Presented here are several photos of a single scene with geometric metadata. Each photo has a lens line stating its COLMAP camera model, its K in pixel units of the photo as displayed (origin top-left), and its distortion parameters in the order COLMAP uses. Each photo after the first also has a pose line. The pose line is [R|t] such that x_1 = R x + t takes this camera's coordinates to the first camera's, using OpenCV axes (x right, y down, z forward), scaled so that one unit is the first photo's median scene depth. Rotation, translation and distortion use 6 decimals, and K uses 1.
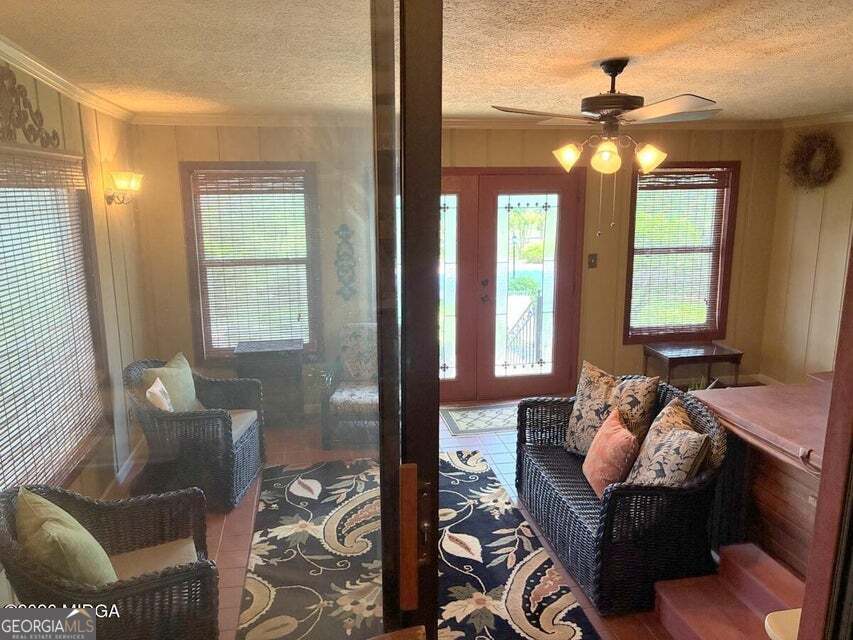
lens RADIAL K [[650.5, 0, 425.0], [0, 650.5, 314.9], [0, 0, 1]] dist [0.060151, -0.080382]
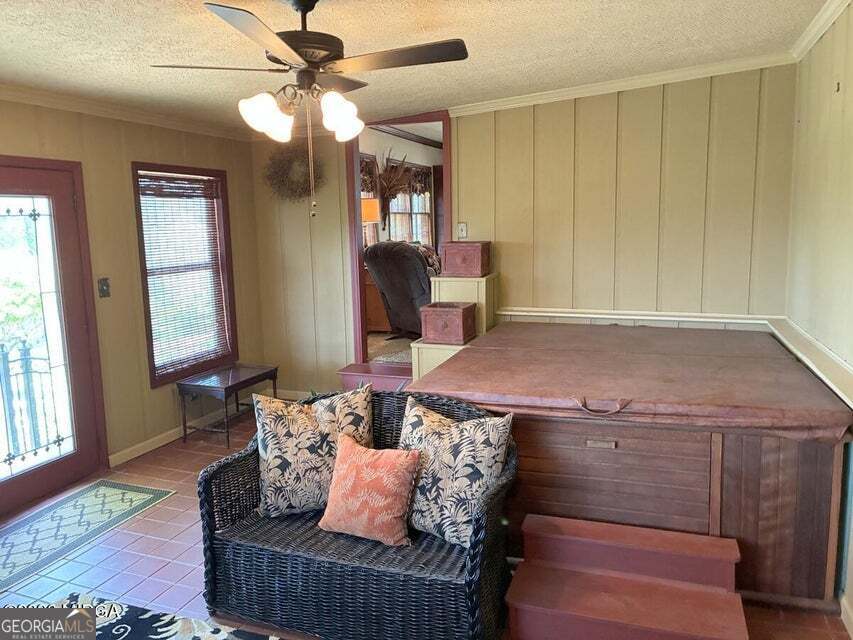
lens RADIAL K [[650.5, 0, 419.5], [0, 650.5, 316.2], [0, 0, 1]] dist [0.060151, -0.080382]
pose [[0.521334, -0.129642, 0.843448, -0.230790], [0.193946, 0.980527, 0.030834, -0.003645], [-0.831021, 0.147509, 0.536326, 0.345264]]
